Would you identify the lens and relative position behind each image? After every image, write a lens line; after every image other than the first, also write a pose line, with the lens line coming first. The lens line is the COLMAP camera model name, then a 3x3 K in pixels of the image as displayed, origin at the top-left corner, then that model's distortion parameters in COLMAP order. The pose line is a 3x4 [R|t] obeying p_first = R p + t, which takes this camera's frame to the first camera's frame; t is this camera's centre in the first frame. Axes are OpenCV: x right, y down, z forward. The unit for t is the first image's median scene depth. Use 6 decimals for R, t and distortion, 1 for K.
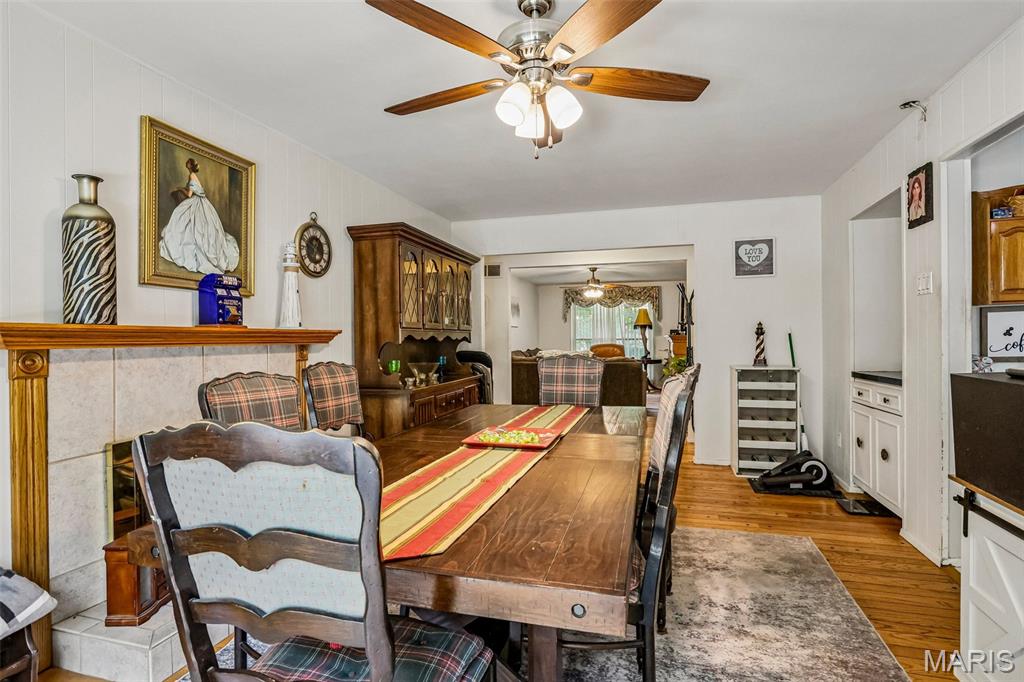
lens RADIAL K [[521.5, 0, 514.0], [0, 521.5, 337.7], [0, 0, 1]] dist [-0.003114, 0.001131]
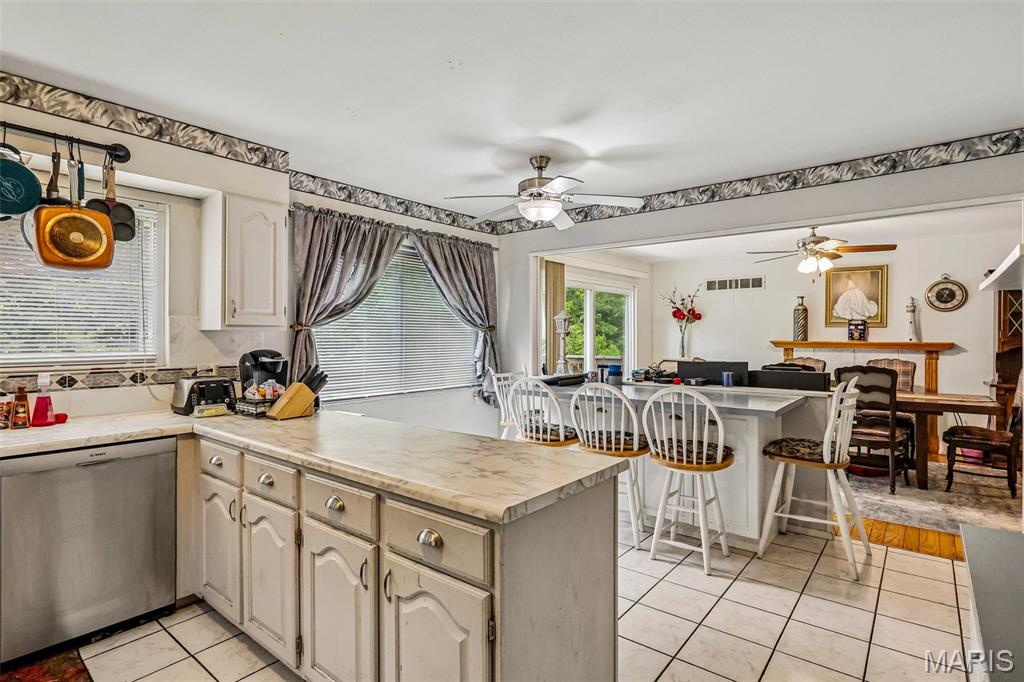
lens RADIAL K [[521.5, 0, 514.0], [0, 521.5, 337.7], [0, 0, 1]] dist [-0.003114, 0.001131]
pose [[-0.390189, 0.005165, -0.920720, 2.221405], [-0.001734, 0.999978, 0.006345, -0.048153], [0.920733, 0.004072, -0.390172, 0.457009]]
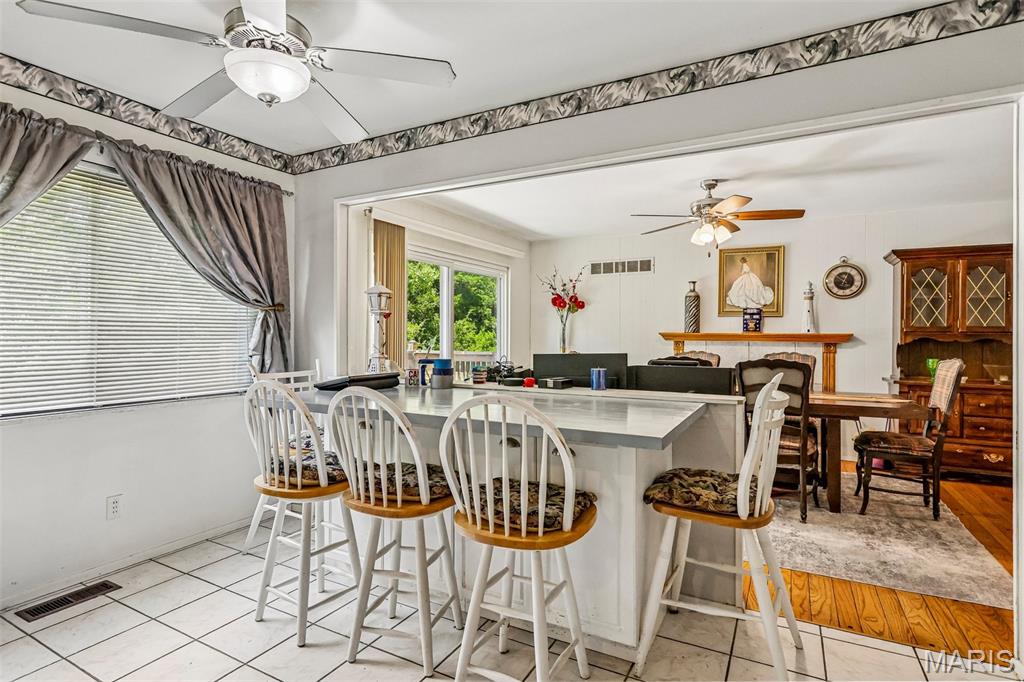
lens RADIAL K [[520.0, 0, 512.0], [0, 520.0, 341.0], [0, 0, 1]] dist [-0.000181, 0.000122]
pose [[-0.221543, 0.010603, -0.975093, 1.671402], [-0.005709, 0.999910, 0.012170, -0.007285], [0.975134, 0.008263, -0.221462, 0.495347]]
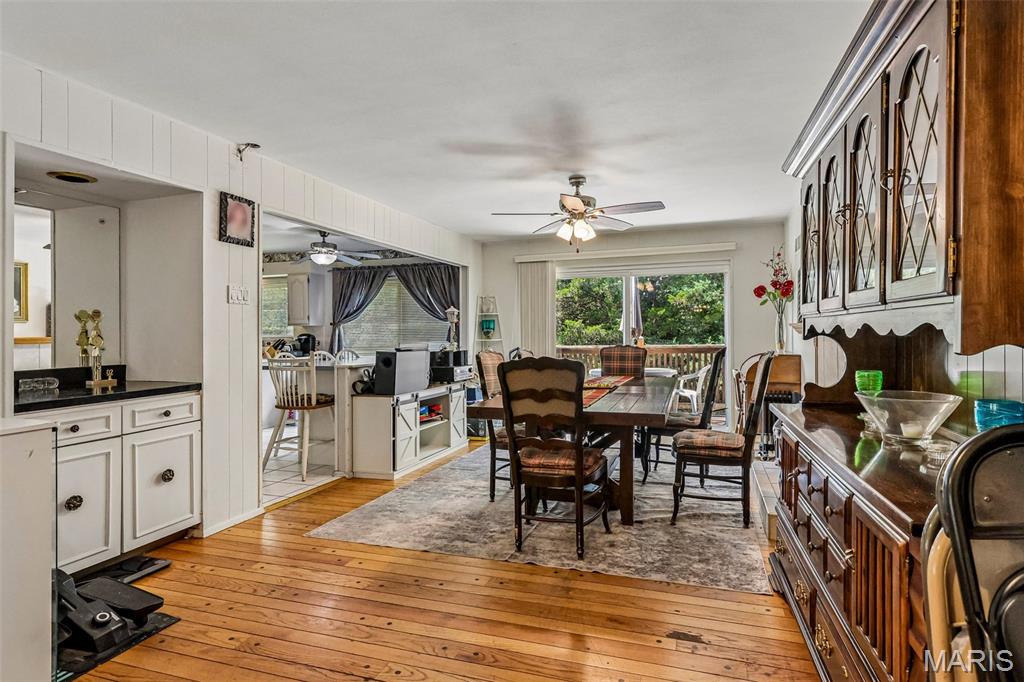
lens RADIAL K [[520.0, 0, 512.0], [0, 520.0, 341.0], [0, 0, 1]] dist [-0.000181, 0.000122]
pose [[-0.998527, 0.013104, 0.052643, 0.142193], [0.013404, 0.999896, 0.005364, 0.024760], [-0.052568, 0.006062, -0.998599, 2.266876]]
